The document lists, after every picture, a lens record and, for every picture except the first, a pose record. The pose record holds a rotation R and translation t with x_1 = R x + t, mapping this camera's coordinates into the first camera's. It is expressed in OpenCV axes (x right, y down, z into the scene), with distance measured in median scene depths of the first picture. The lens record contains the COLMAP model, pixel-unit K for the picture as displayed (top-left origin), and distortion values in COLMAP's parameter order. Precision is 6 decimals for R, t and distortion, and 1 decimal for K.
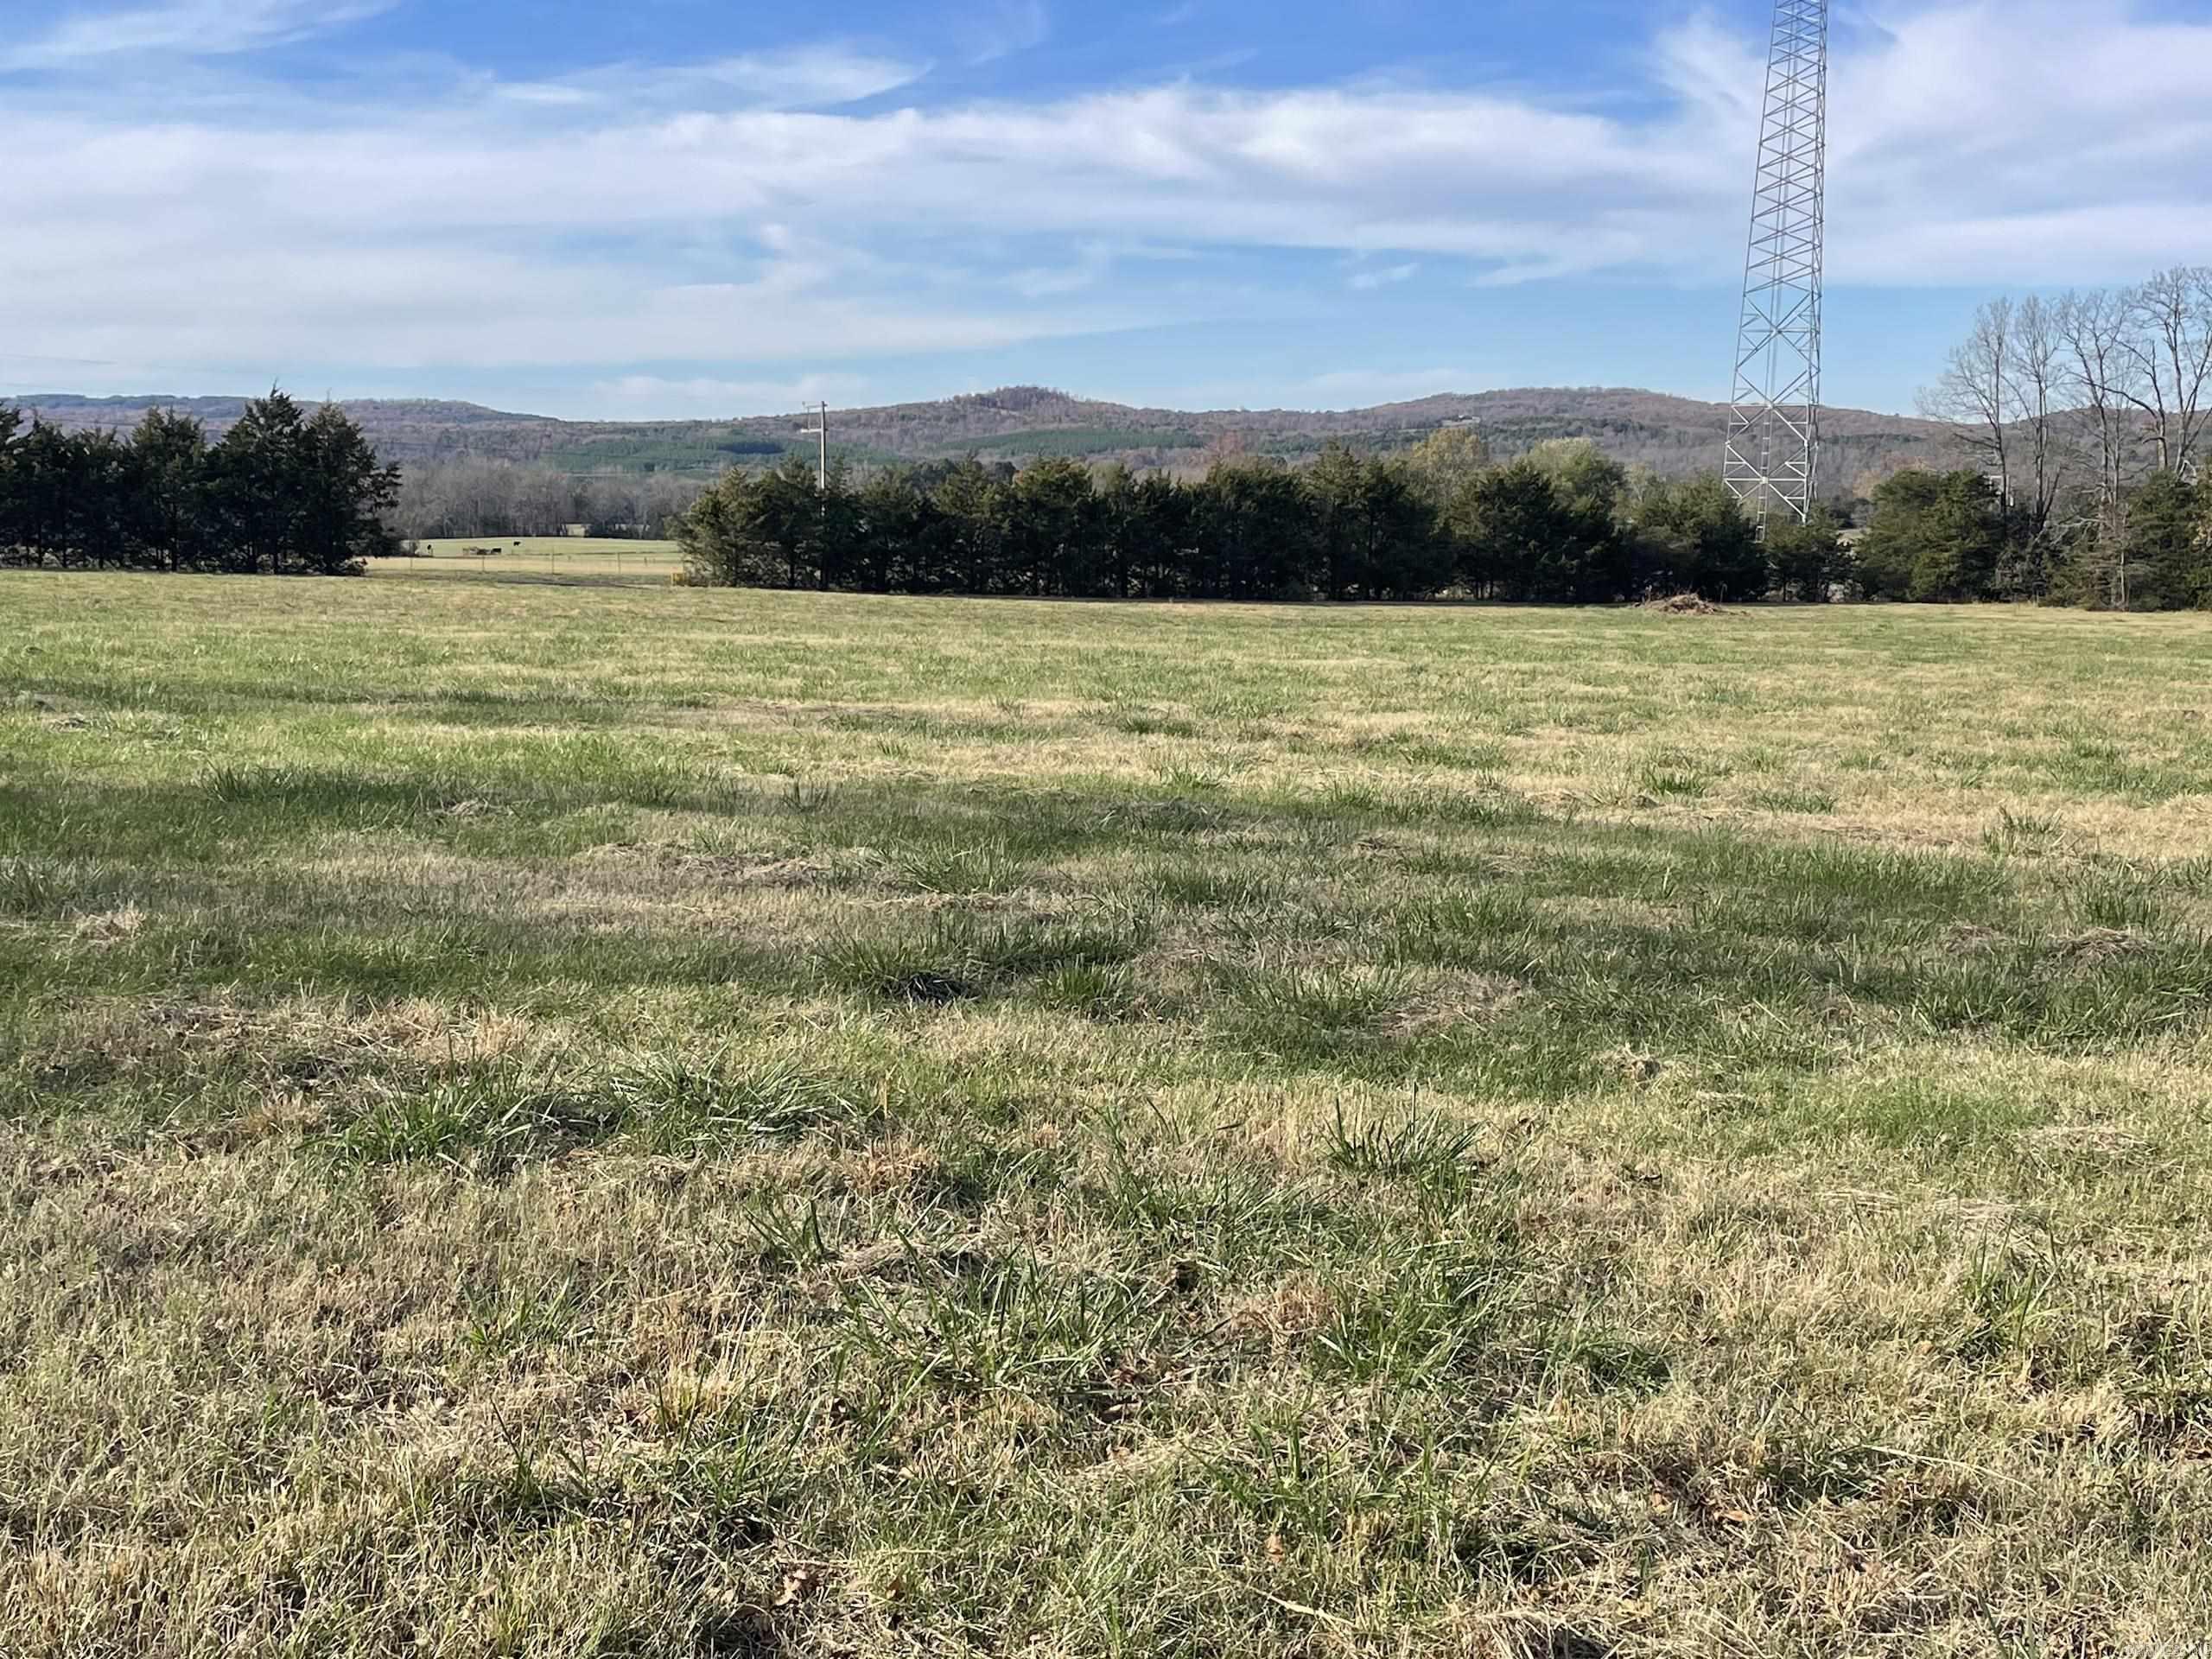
lens RADIAL K [[2862.6, 0, 1076.0], [0, 2862.6, 834.3], [0, 0, 1]] dist [0.105562, 0.000000]
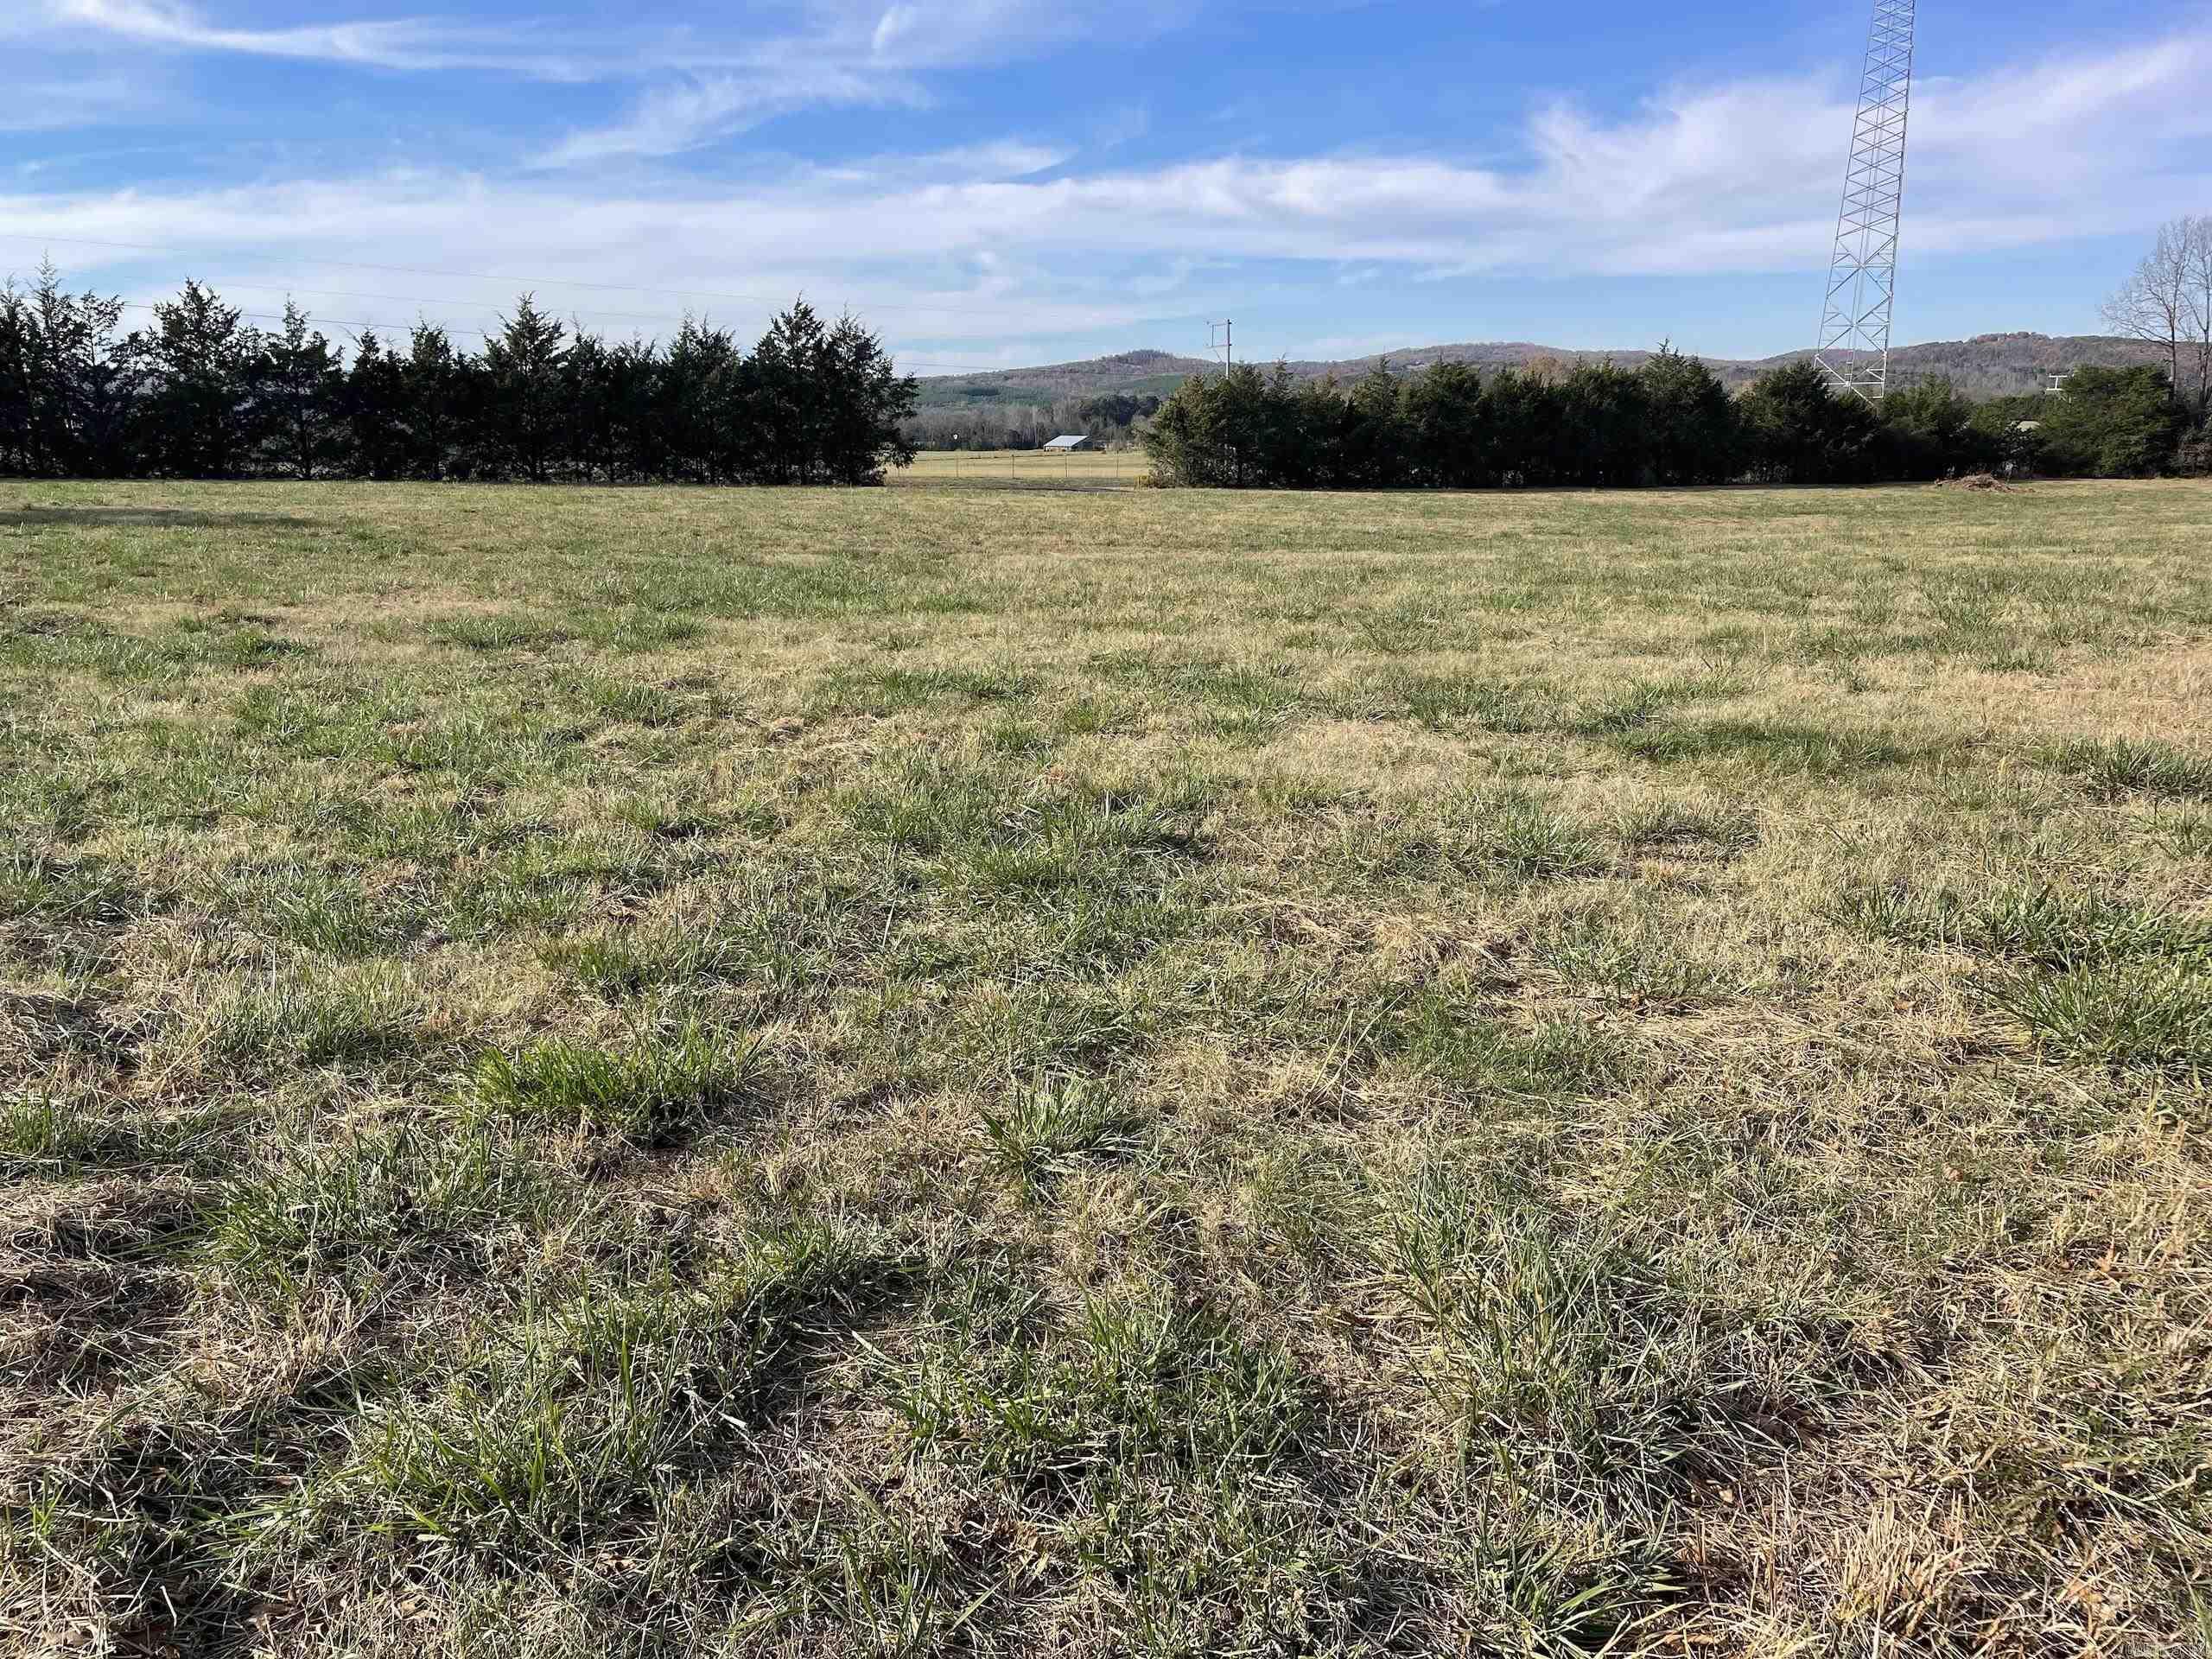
lens RADIAL K [[1697.3, 0, 1086.1], [0, 1697.3, 827.4], [0, 0, 1]] dist [0.099499, -0.124969]
pose [[0.998573, -0.005314, -0.053135, -0.112115], [0.011485, 0.993124, 0.116506, -0.029436], [0.052150, -0.116950, 0.991768, 0.294855]]
